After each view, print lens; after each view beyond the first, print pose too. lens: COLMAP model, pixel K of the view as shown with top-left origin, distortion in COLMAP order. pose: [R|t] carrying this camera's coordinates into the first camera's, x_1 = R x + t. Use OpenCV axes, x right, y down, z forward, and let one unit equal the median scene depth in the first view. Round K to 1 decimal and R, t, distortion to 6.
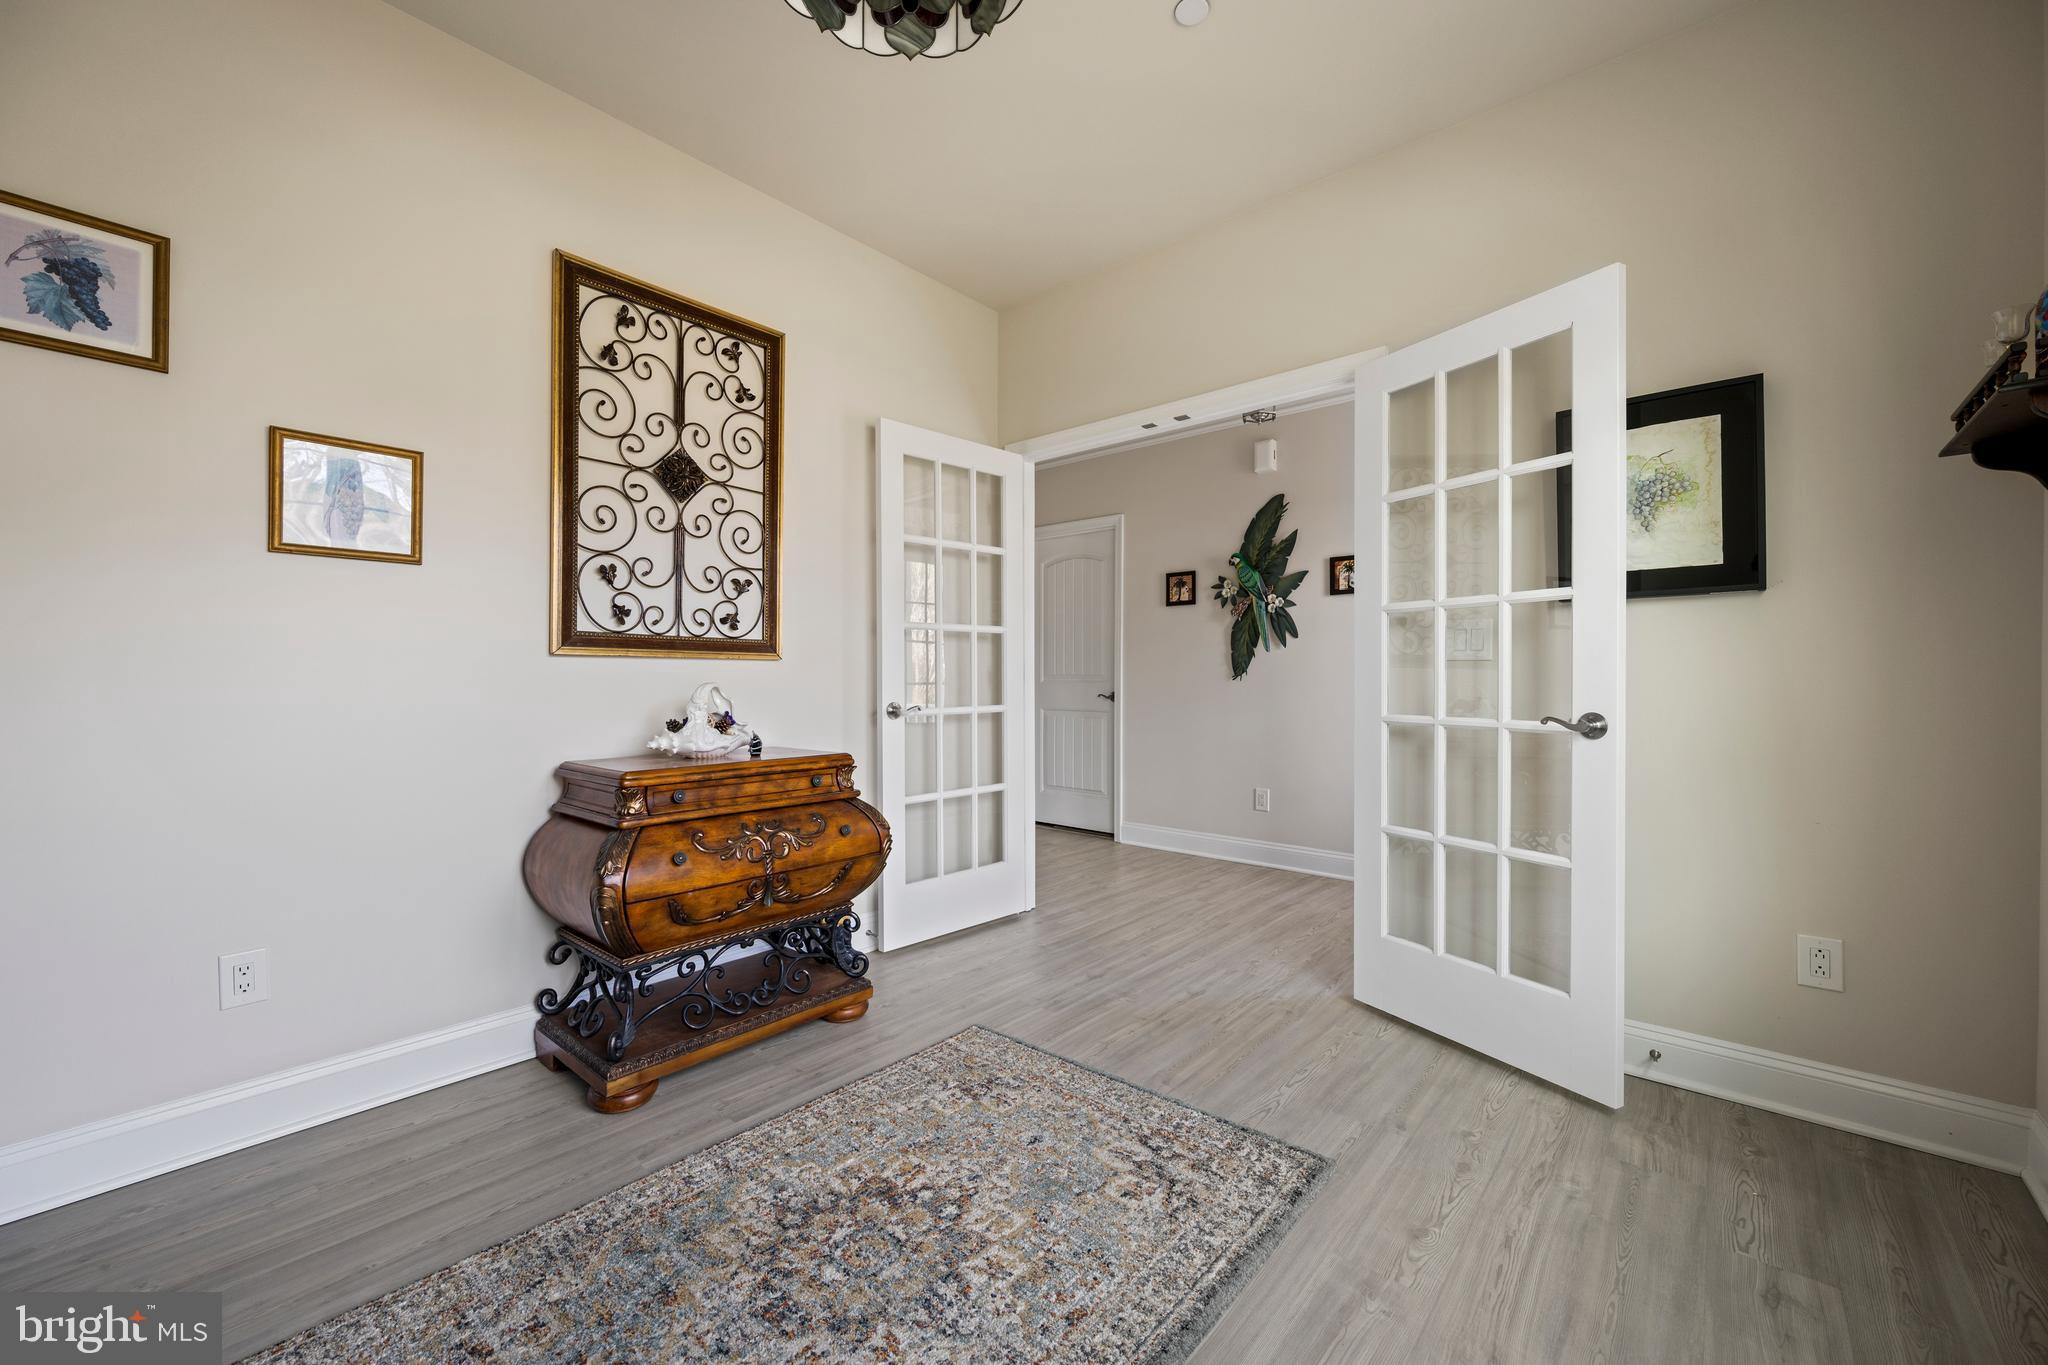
lens RADIAL K [[802.9, 0, 1024.0], [0, 802.9, 678.2], [0, 0, 1]] dist [0.000859, -0.001793]
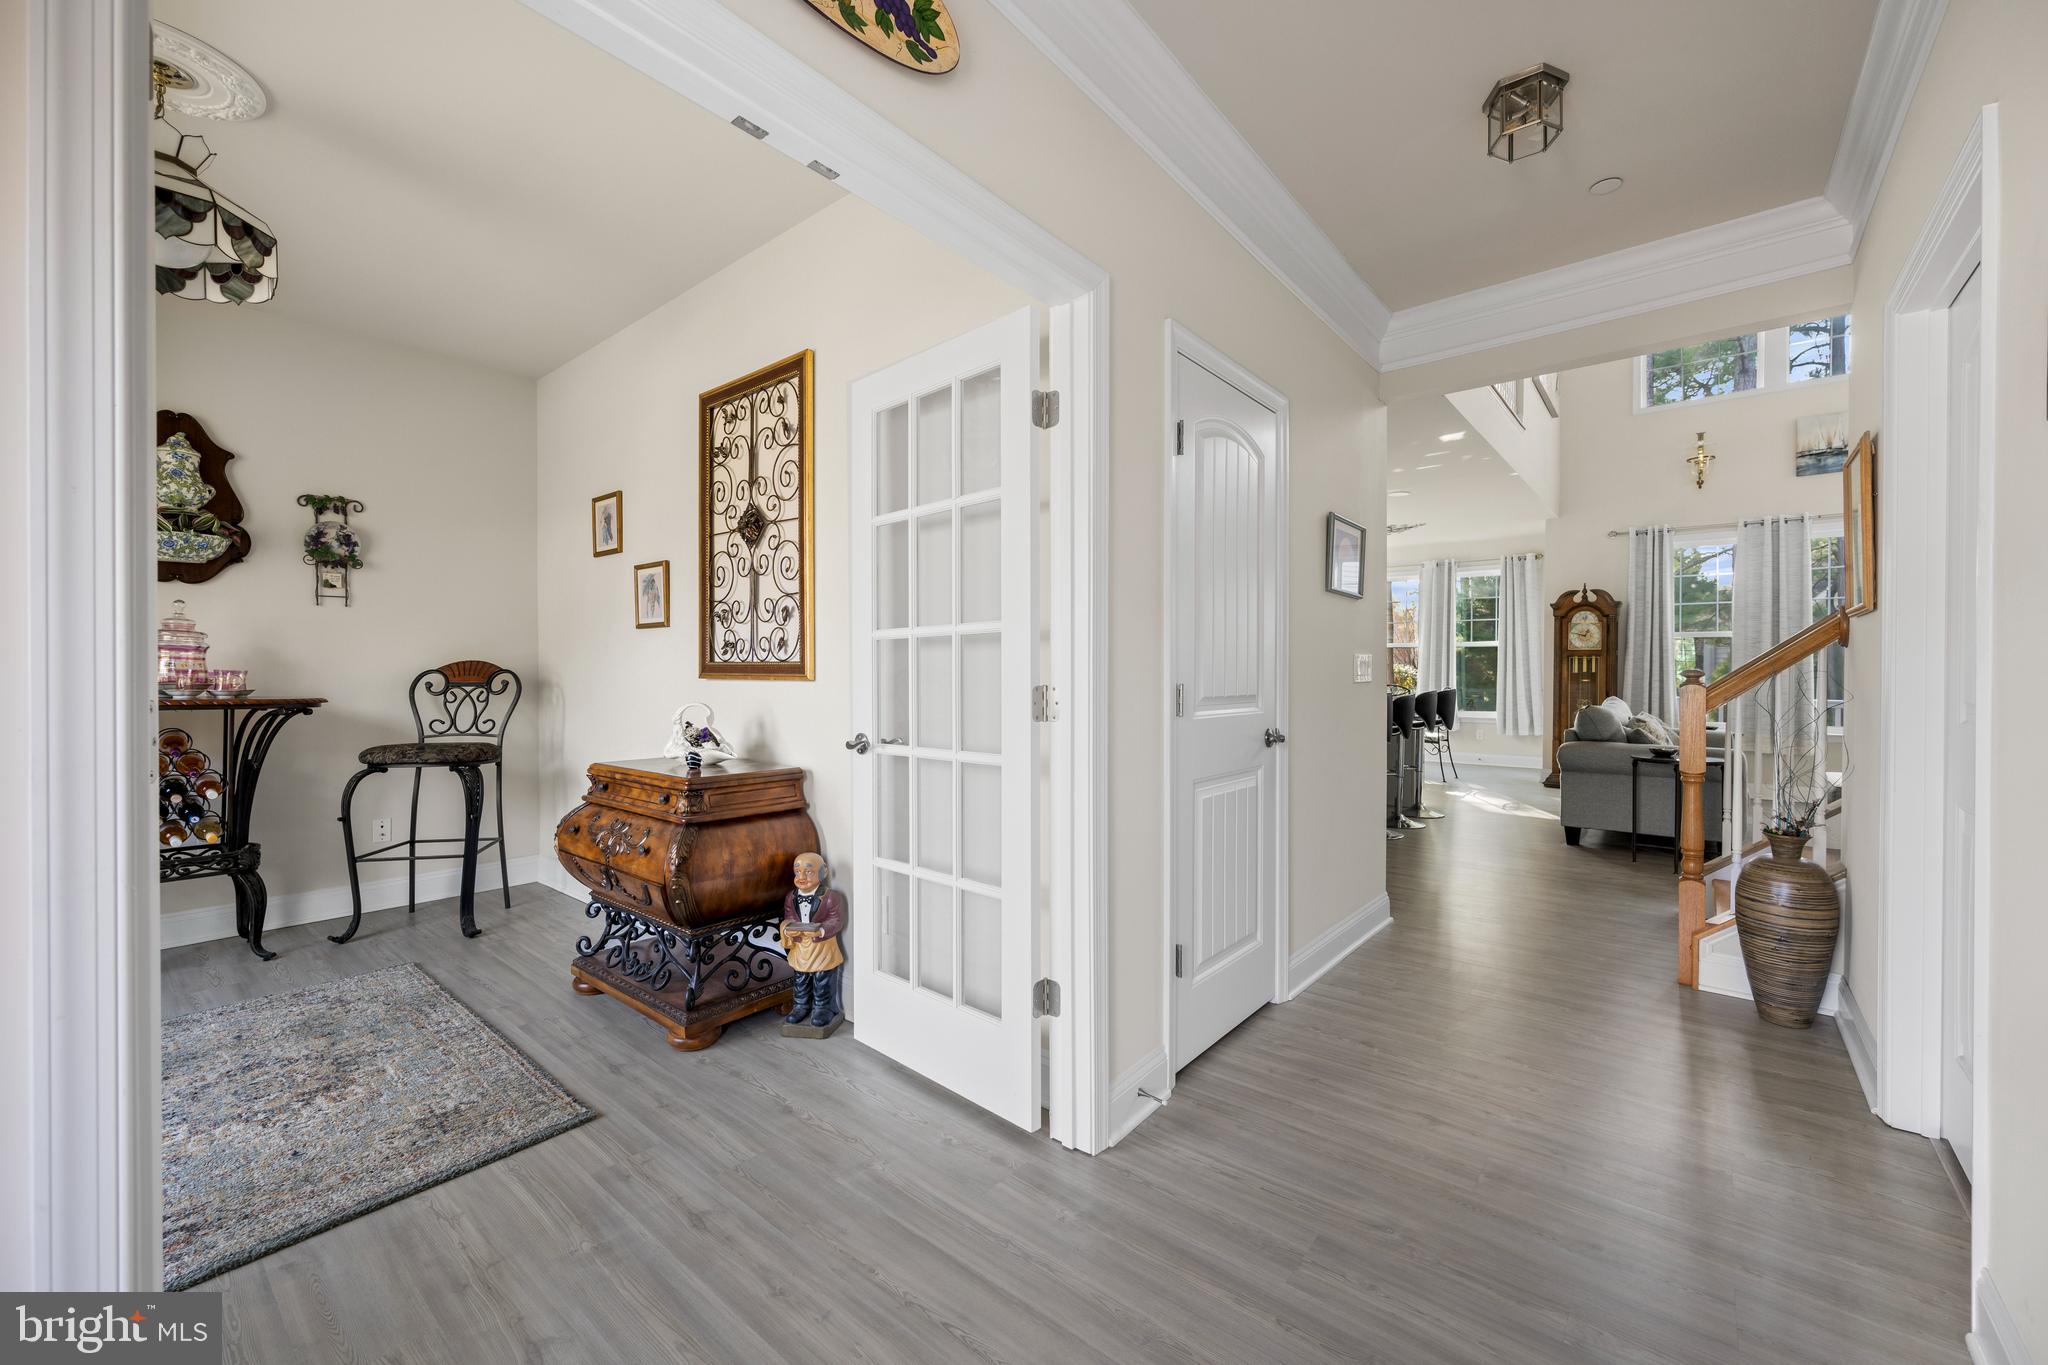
lens RADIAL K [[802.9, 0, 1029.4], [0, 802.9, 681.0], [0, 0, 1]] dist [0.000859, -0.001793]
pose [[0.026464, 0.006439, -0.999629, 0.753593], [-0.002722, 0.999976, 0.006369, -0.031675], [0.999646, 0.002552, 0.026481, 1.352313]]
